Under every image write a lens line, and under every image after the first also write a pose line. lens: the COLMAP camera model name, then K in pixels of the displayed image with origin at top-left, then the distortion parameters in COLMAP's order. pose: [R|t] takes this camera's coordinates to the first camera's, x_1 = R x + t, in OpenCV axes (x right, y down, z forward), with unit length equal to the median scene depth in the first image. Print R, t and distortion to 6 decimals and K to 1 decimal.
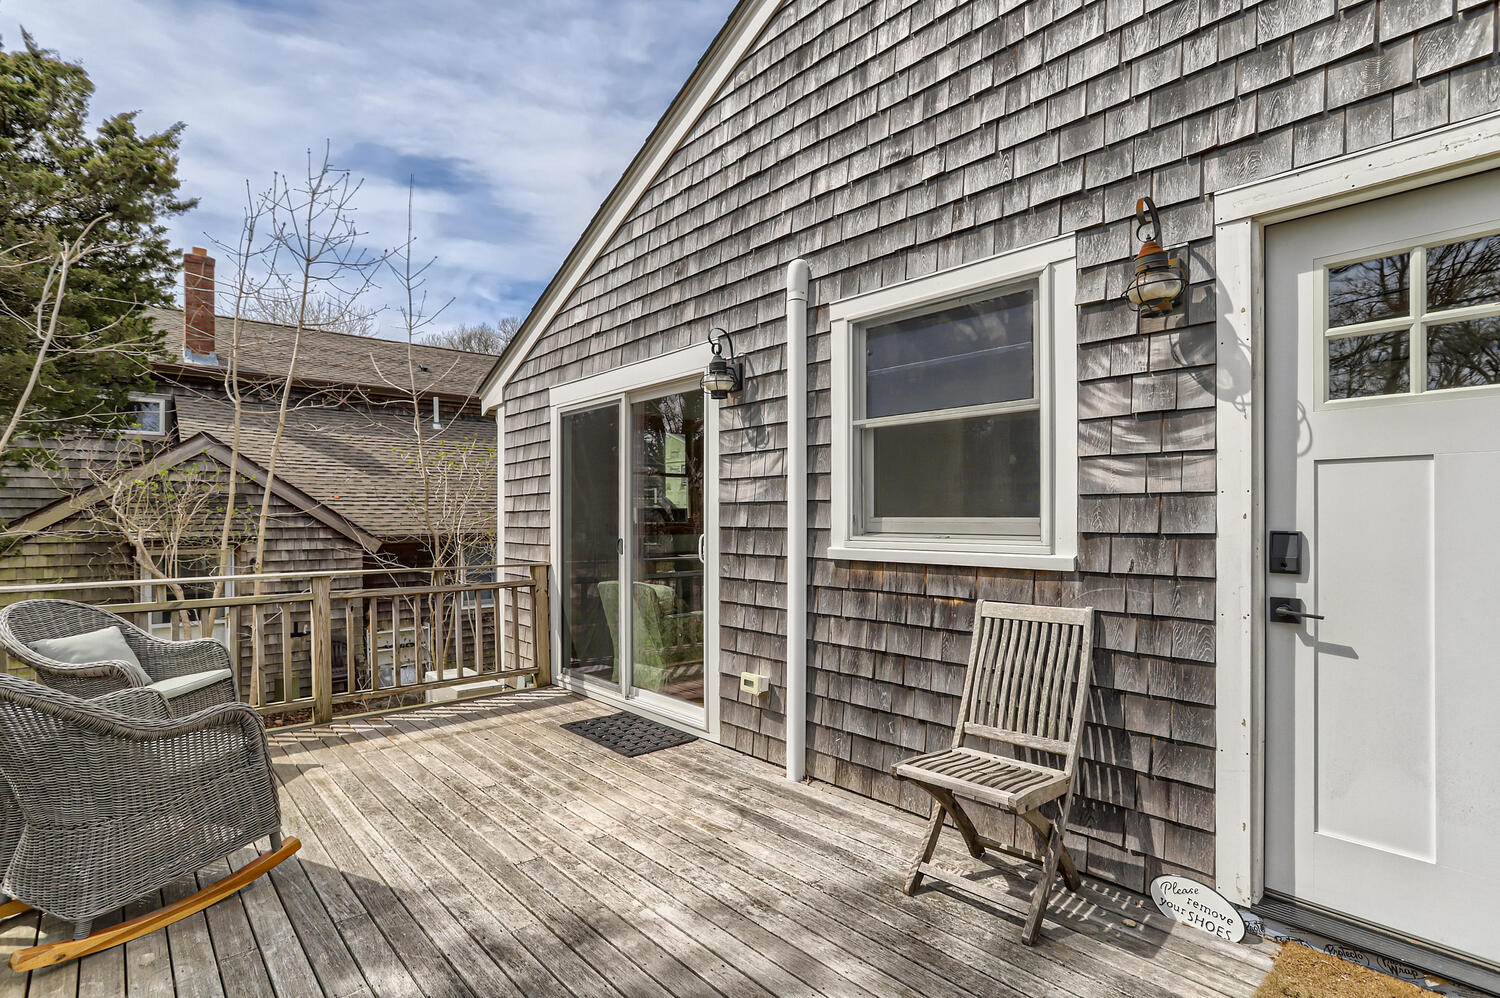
lens RADIAL K [[726.6, 0, 752.0], [0, 726.6, 493.4], [0, 0, 1]] dist [-0.040375, 0.024919]
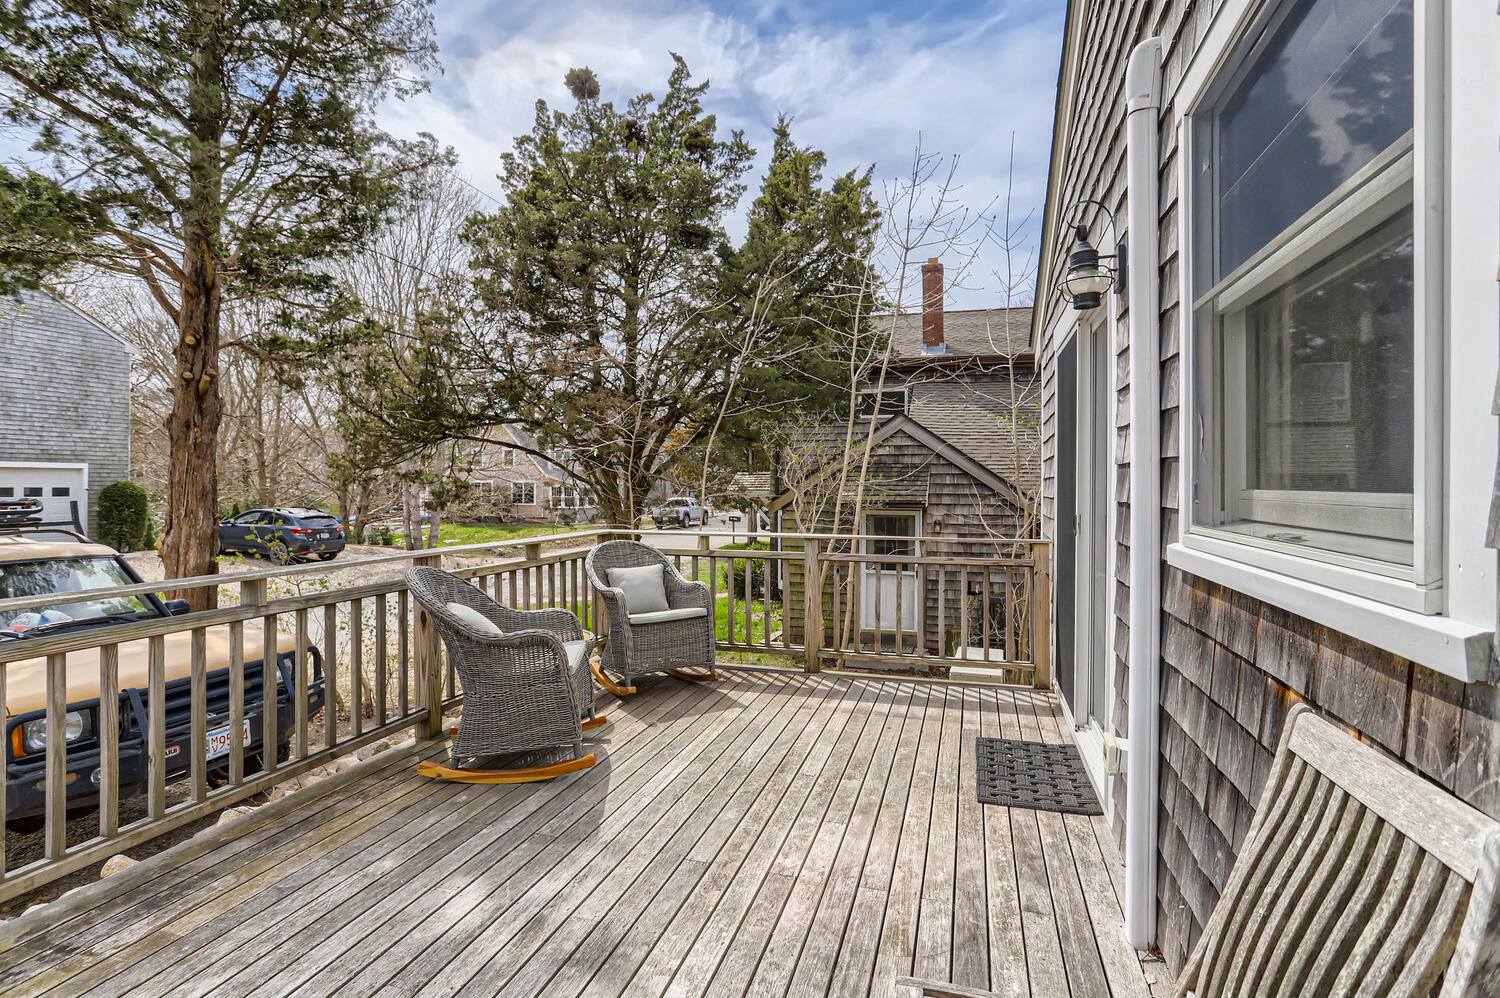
lens RADIAL K [[731.0, 0, 755.6], [0, 731.0, 470.7], [0, 0, 1]] dist [-0.024157, 0.000236]
pose [[0.528993, -0.011487, -0.848548, 0.333515], [0.023201, 0.999730, 0.000930, 0.009820], [0.848309, -0.020179, 0.529117, 0.376876]]
